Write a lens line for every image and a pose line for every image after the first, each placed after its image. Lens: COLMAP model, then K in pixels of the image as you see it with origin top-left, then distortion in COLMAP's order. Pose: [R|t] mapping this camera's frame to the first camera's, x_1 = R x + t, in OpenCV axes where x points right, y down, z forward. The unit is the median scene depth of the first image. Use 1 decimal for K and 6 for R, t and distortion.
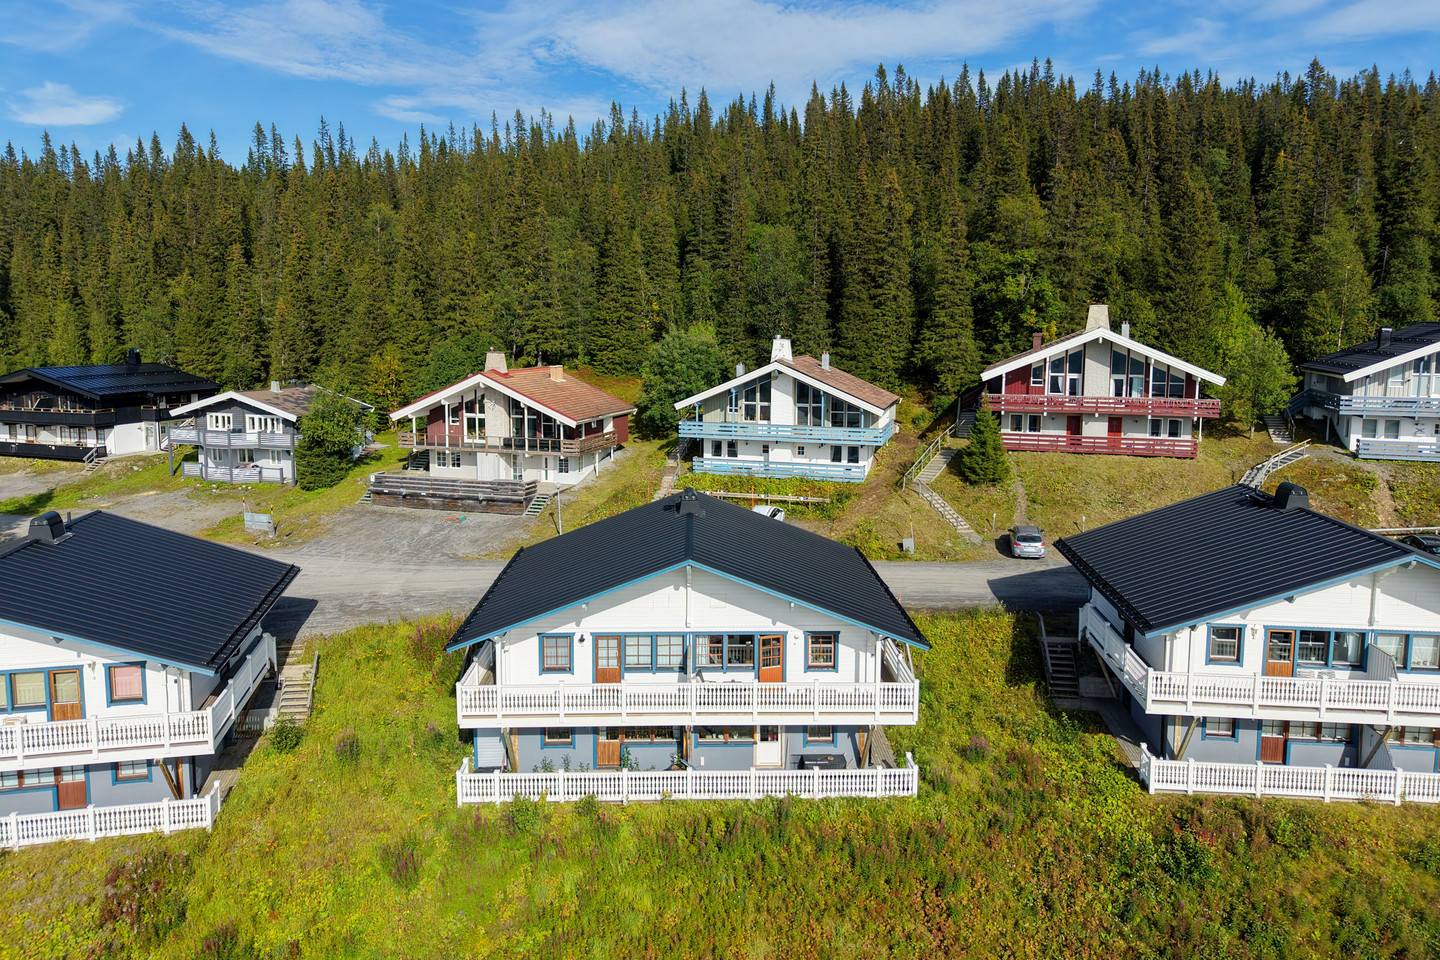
lens RADIAL K [[960.6, 0, 718.0], [0, 960.6, 412.5], [0, 0, 1]] dist [0.033019, -0.032975]
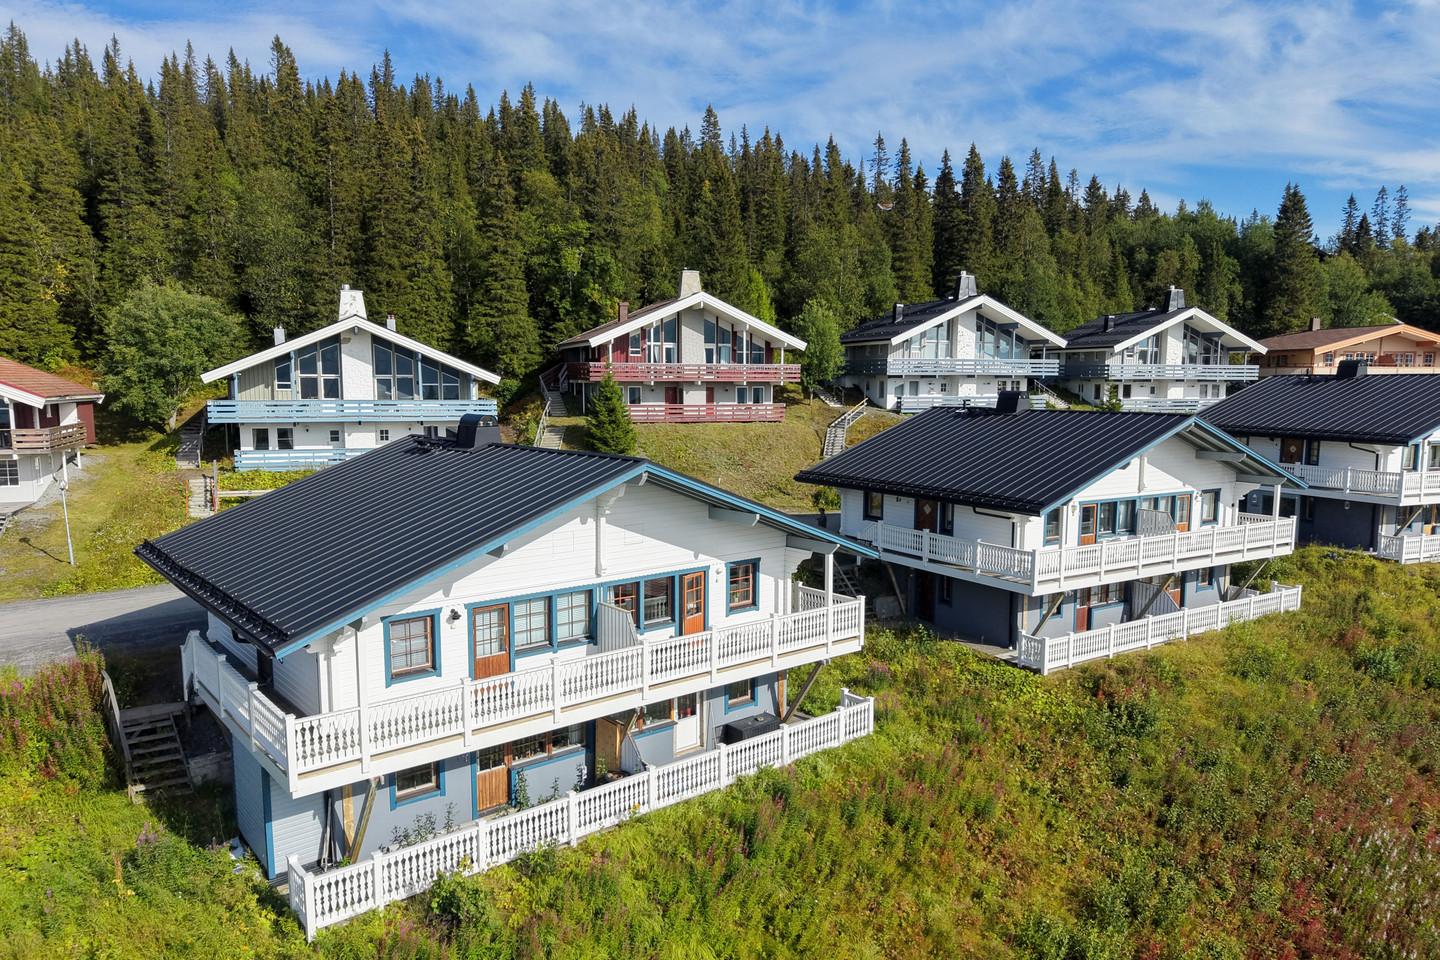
lens RADIAL K [[960.6, 0, 715.1], [0, 960.6, 495.2], [0, 0, 1]] dist [0.033019, -0.032975]
pose [[0.786711, -0.074028, 0.612866, -0.347431], [0.058298, 0.997256, 0.045624, 0.126141], [-0.614562, -0.000164, 0.788868, 0.368601]]
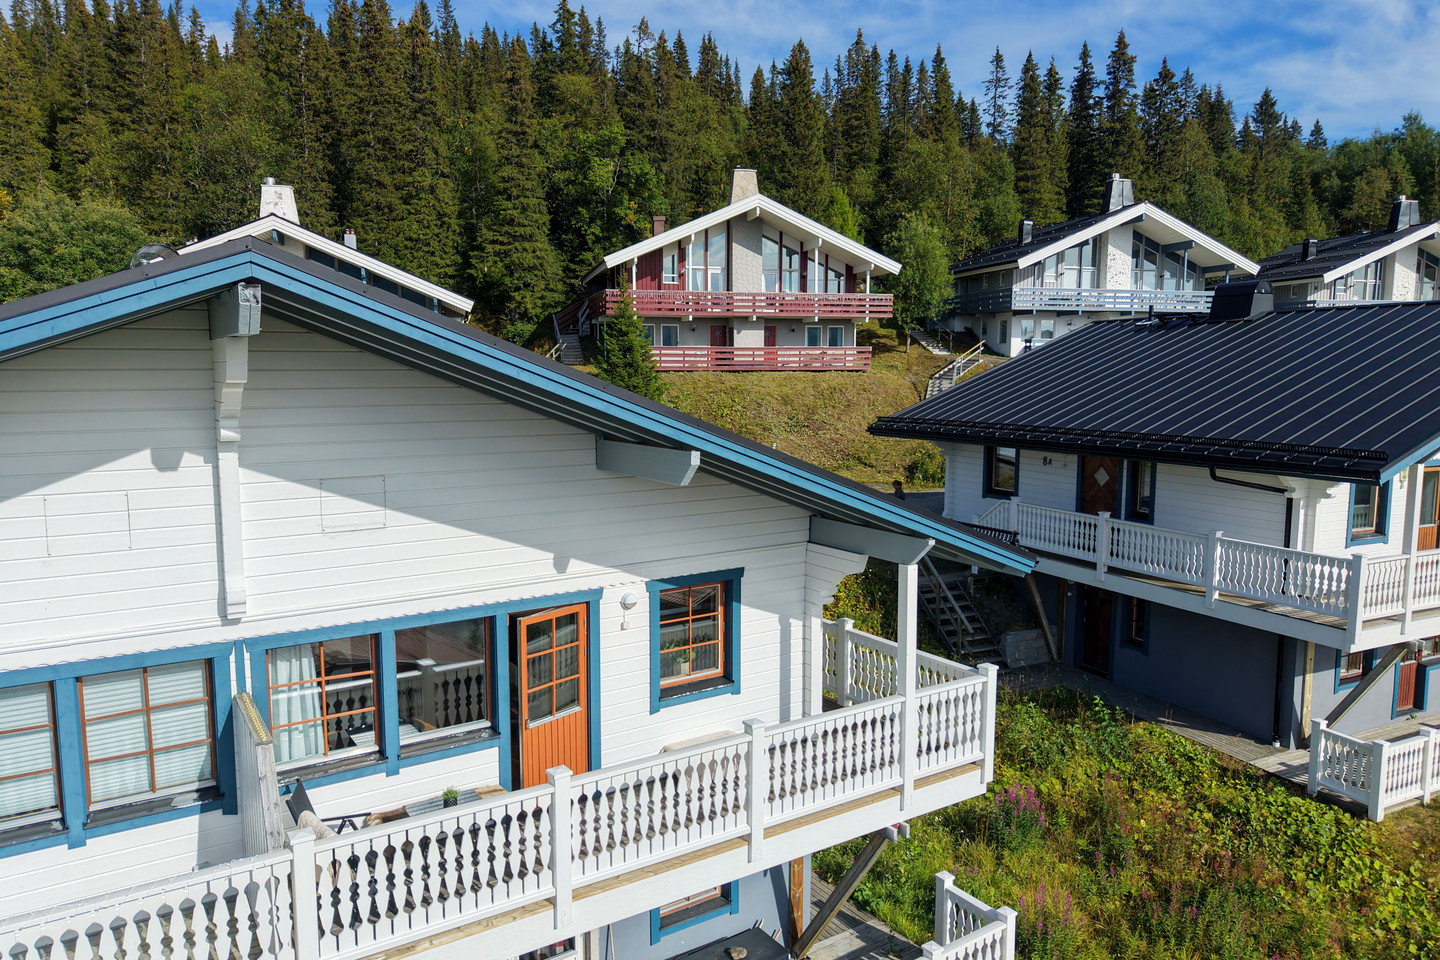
lens RADIAL K [[960.6, 0, 716.0], [0, 960.6, 481.4], [0, 0, 1]] dist [0.033019, -0.032975]
pose [[0.848181, -0.065681, 0.525619, -0.048361], [0.054180, 0.997836, 0.037261, 0.168561], [-0.526929, -0.003126, 0.849904, 0.661877]]
